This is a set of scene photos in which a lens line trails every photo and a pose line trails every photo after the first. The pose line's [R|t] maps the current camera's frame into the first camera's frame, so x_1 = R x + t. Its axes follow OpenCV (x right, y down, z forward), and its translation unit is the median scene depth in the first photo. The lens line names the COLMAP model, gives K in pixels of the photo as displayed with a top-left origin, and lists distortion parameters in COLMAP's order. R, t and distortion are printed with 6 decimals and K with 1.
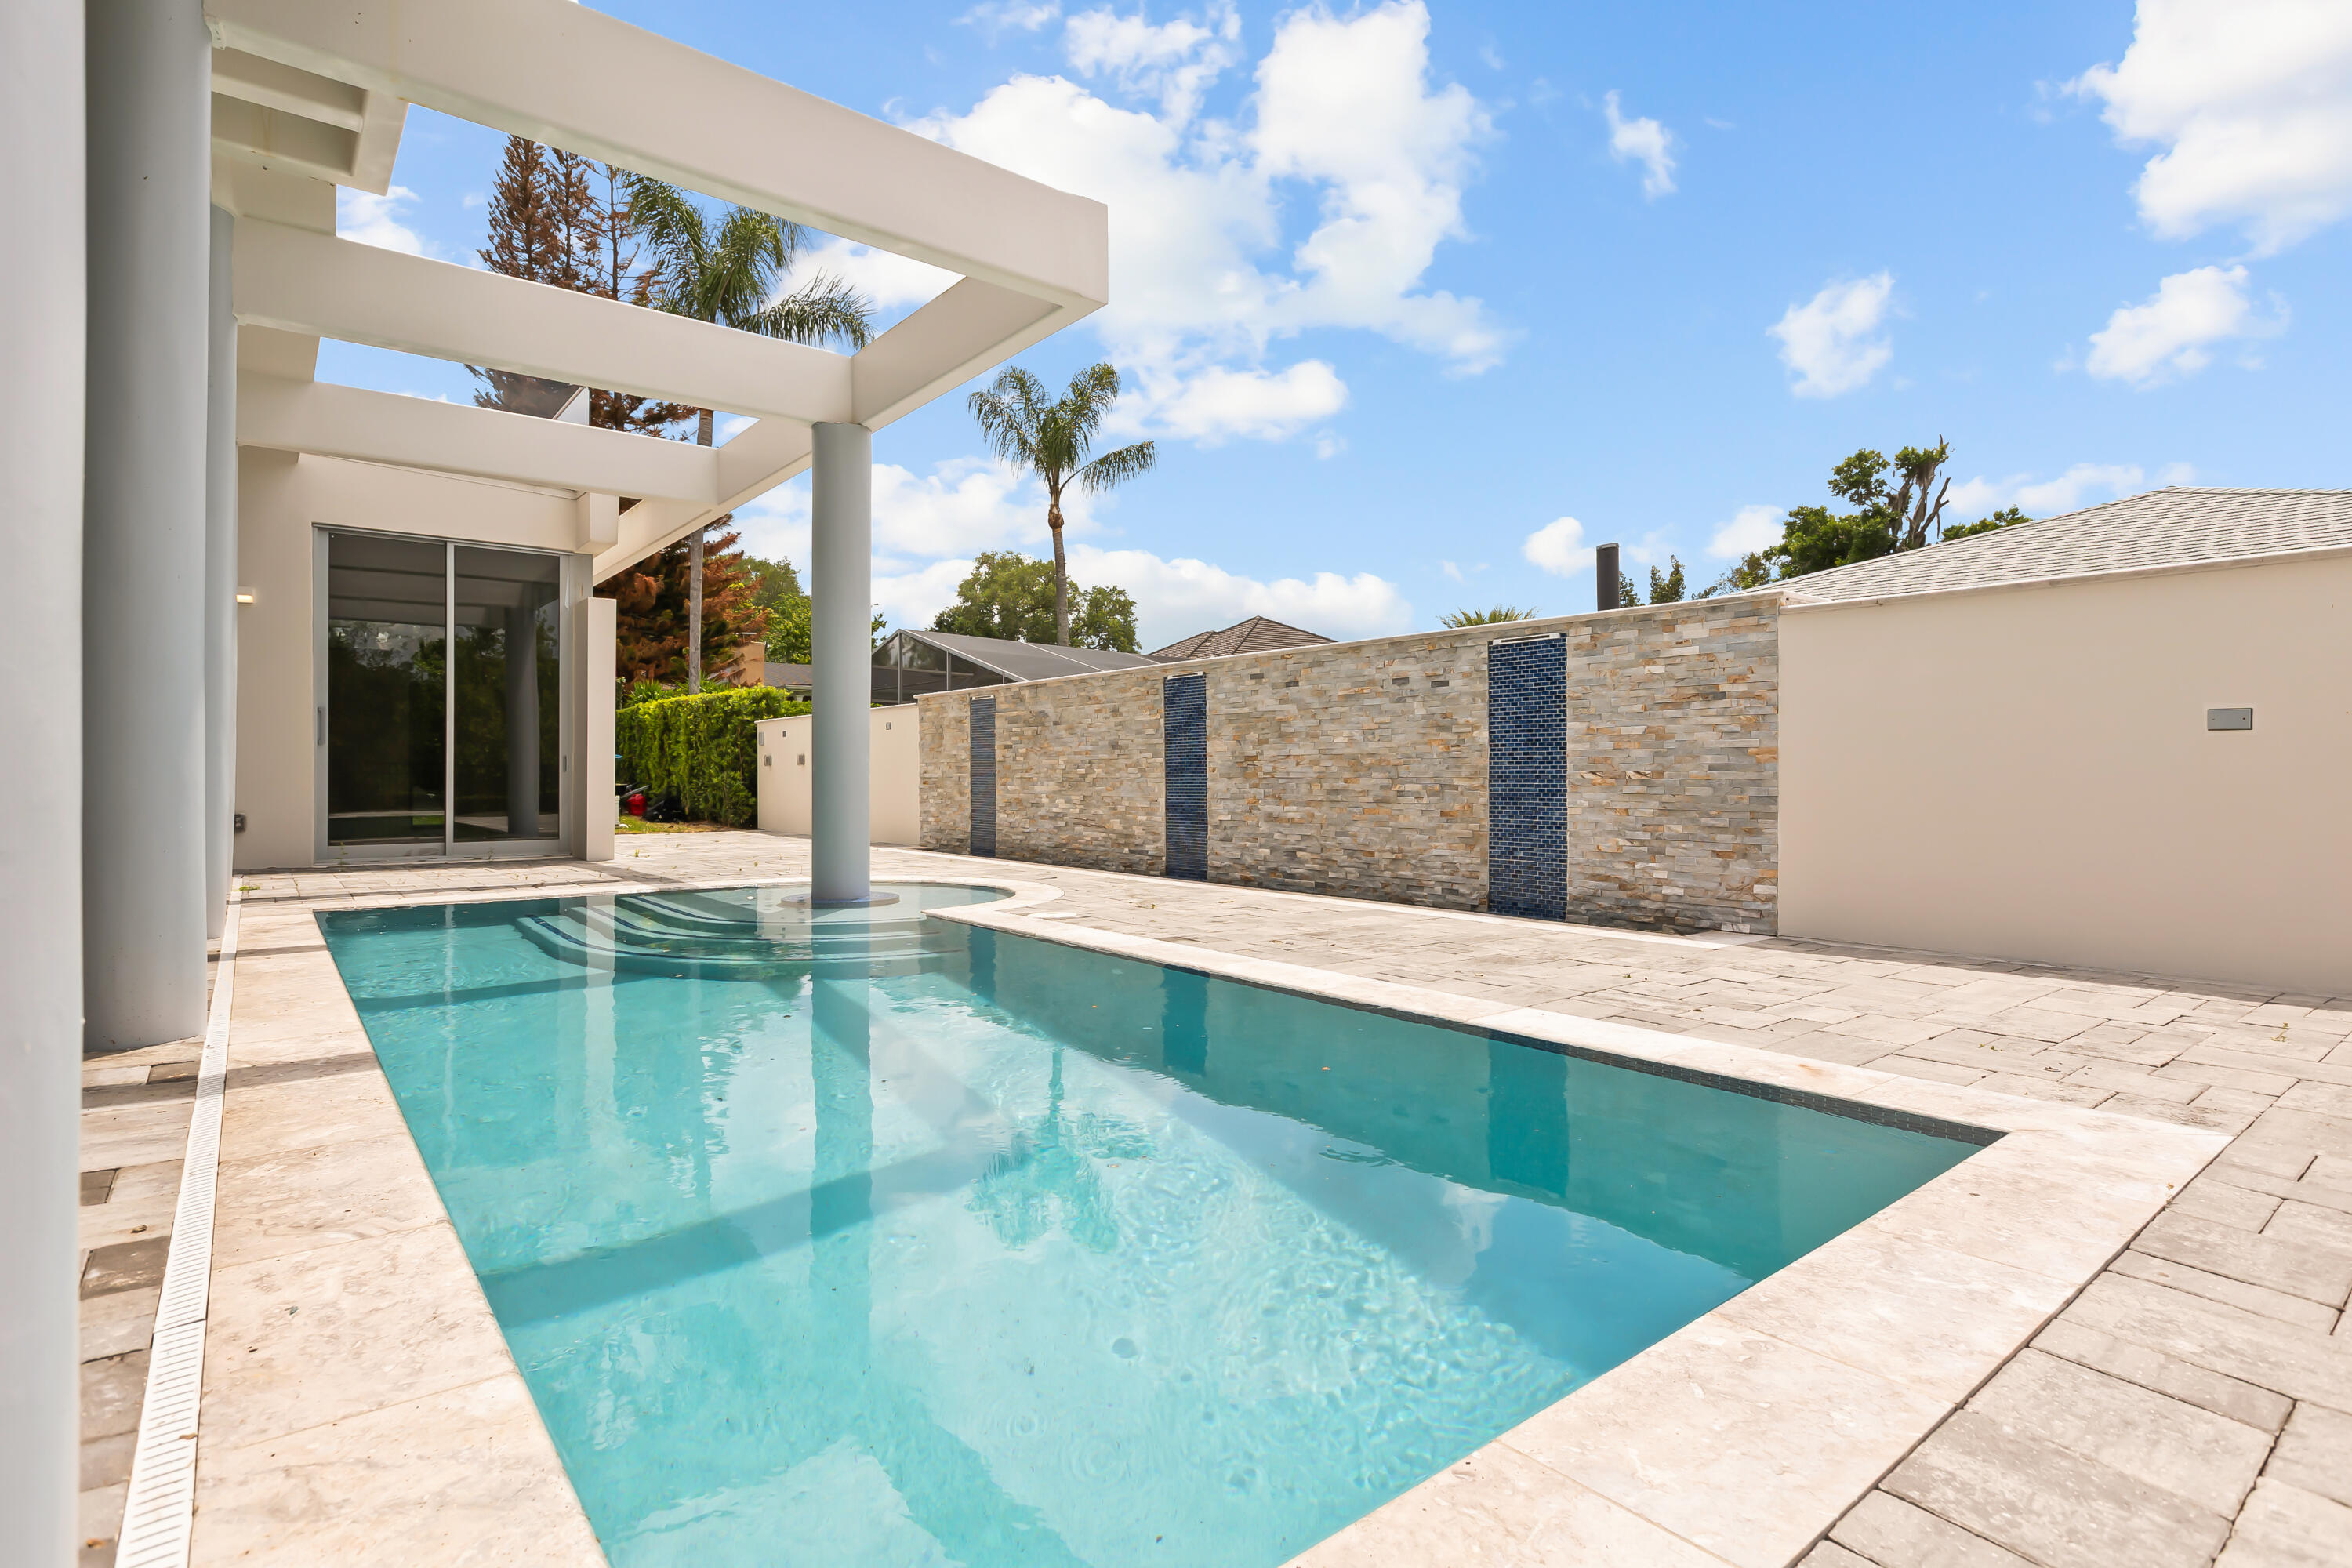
lens RADIAL K [[1157.5, 0, 1198.3], [0, 1157.5, 773.5], [0, 0, 1]] dist [-0.001088, 0.000457]
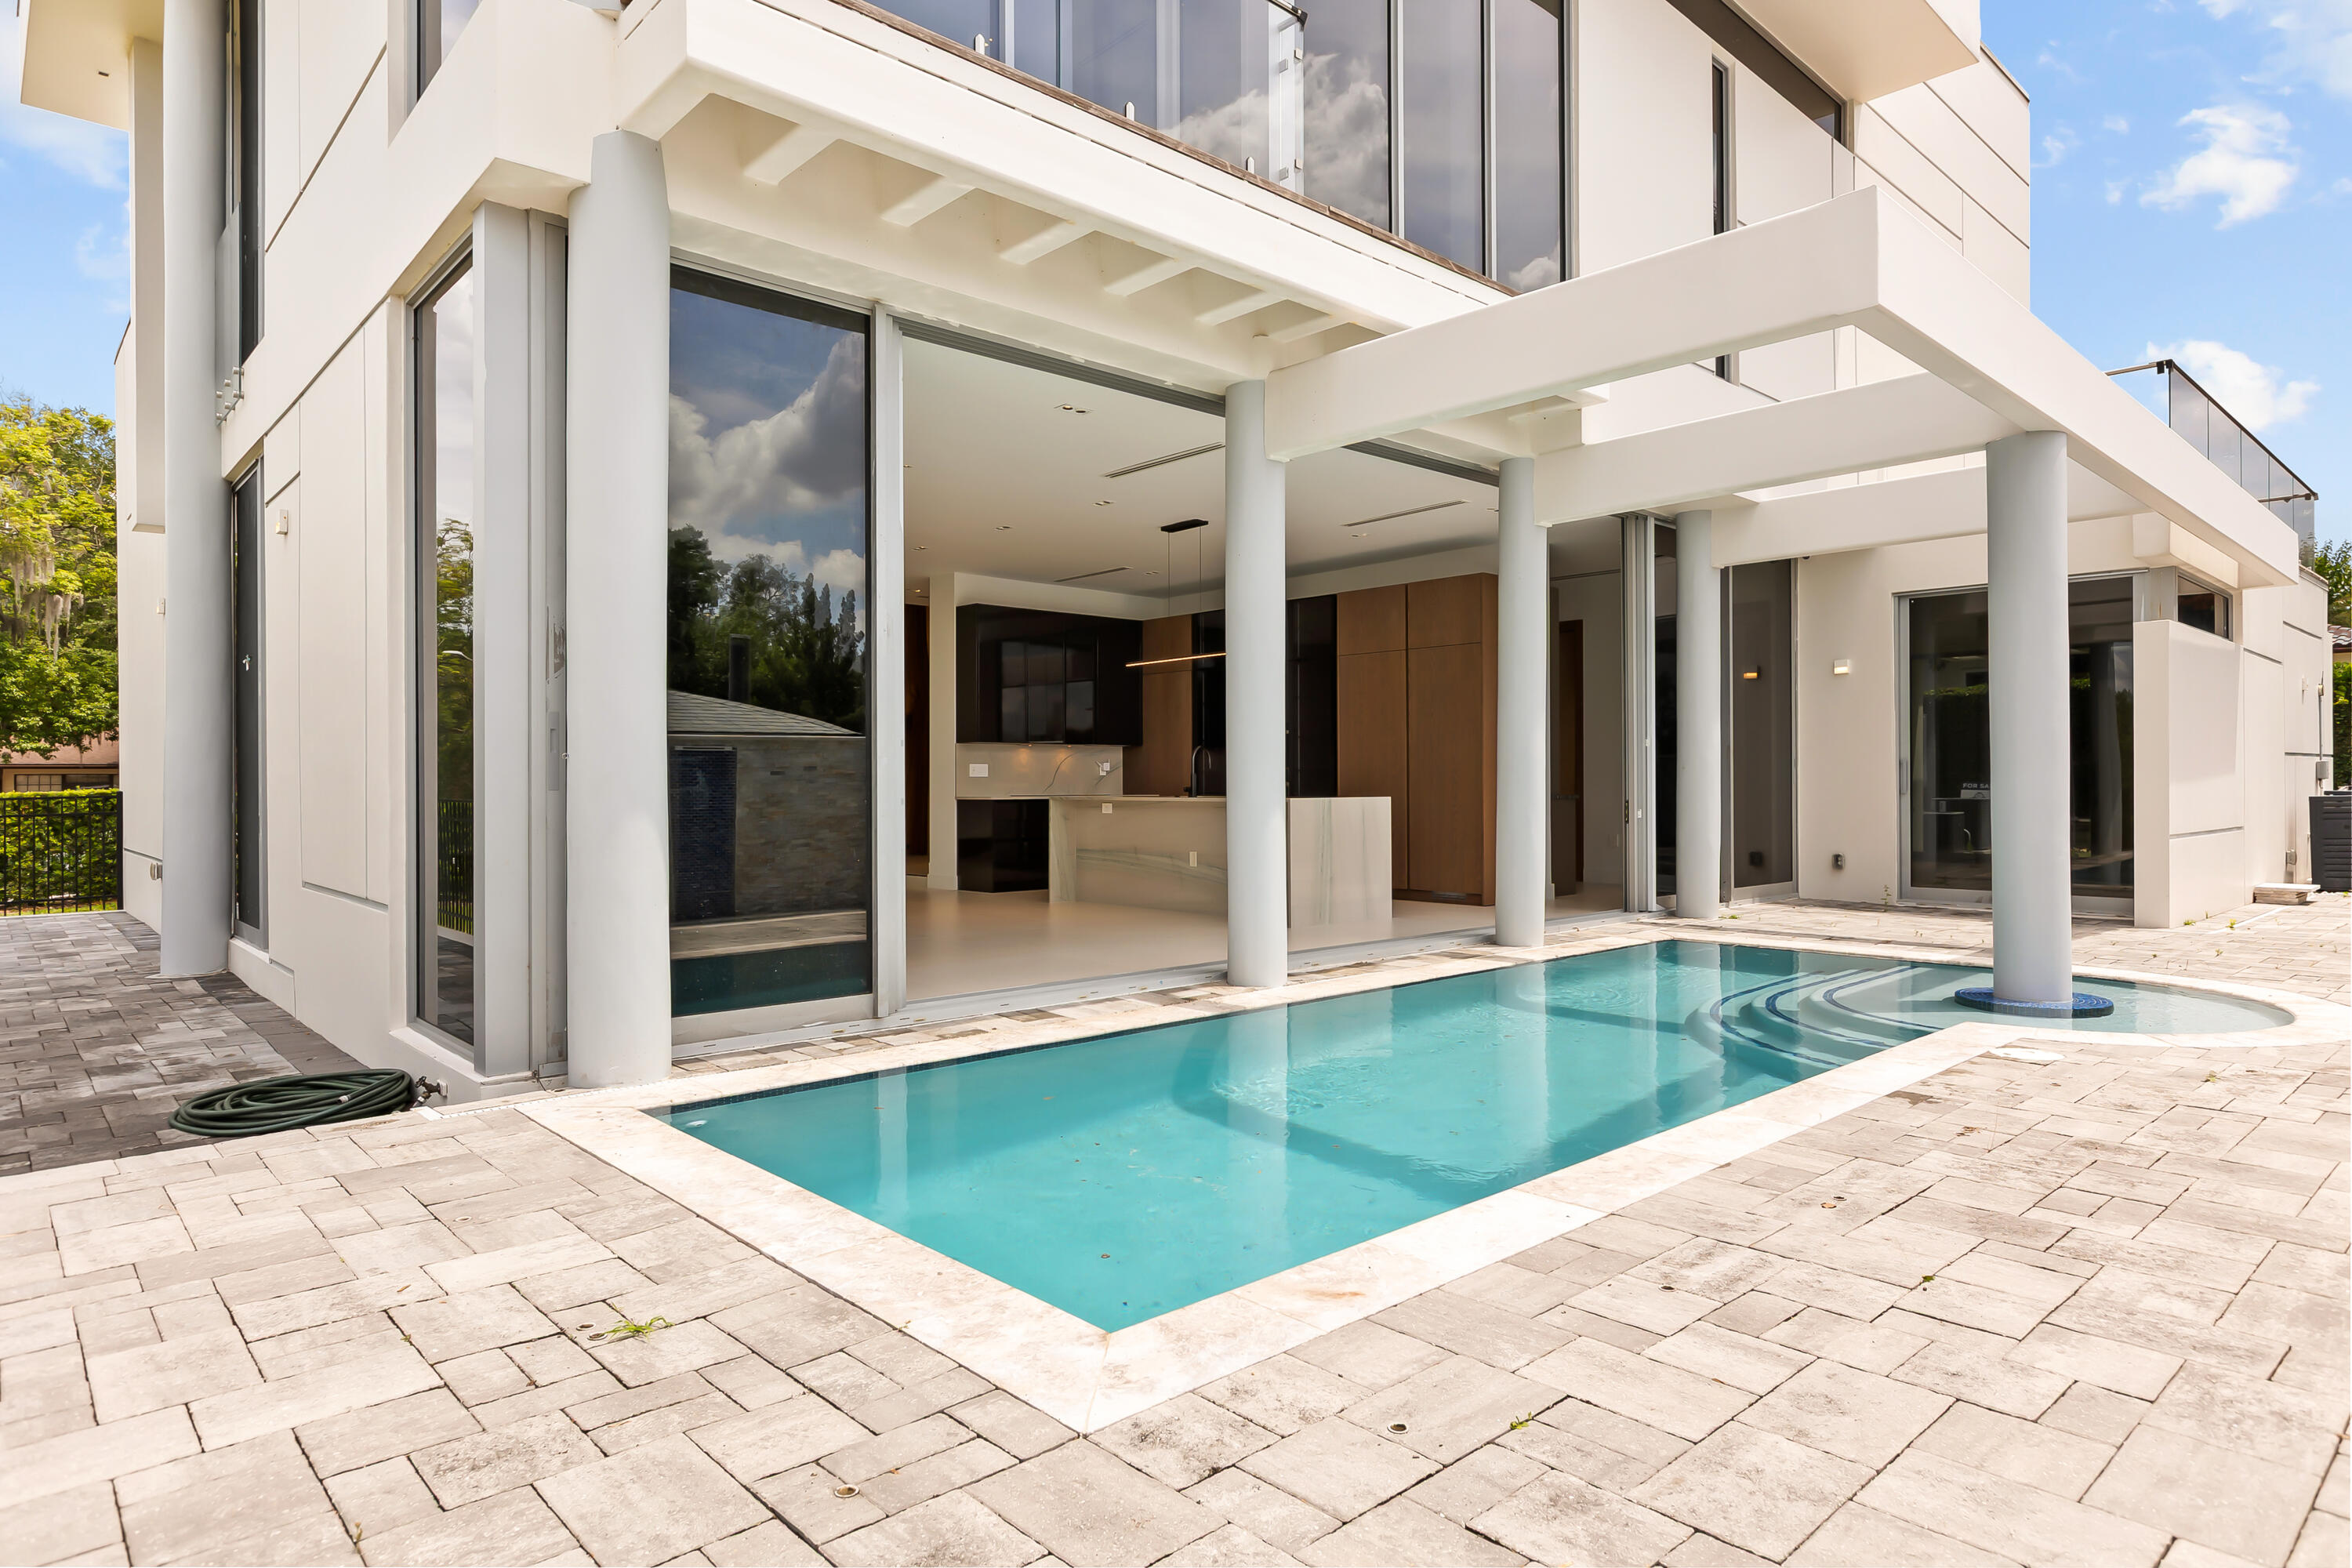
lens RADIAL K [[1317.5, 0, 1169.5], [0, 1317.5, 791.5], [0, 0, 1]] dist [0.000676, 0.000118]
pose [[0.050989, 0.004549, -0.998689, 0.540018], [0.005602, 0.999973, 0.004841, -0.045092], [0.998684, -0.005841, 0.050962, 0.293608]]
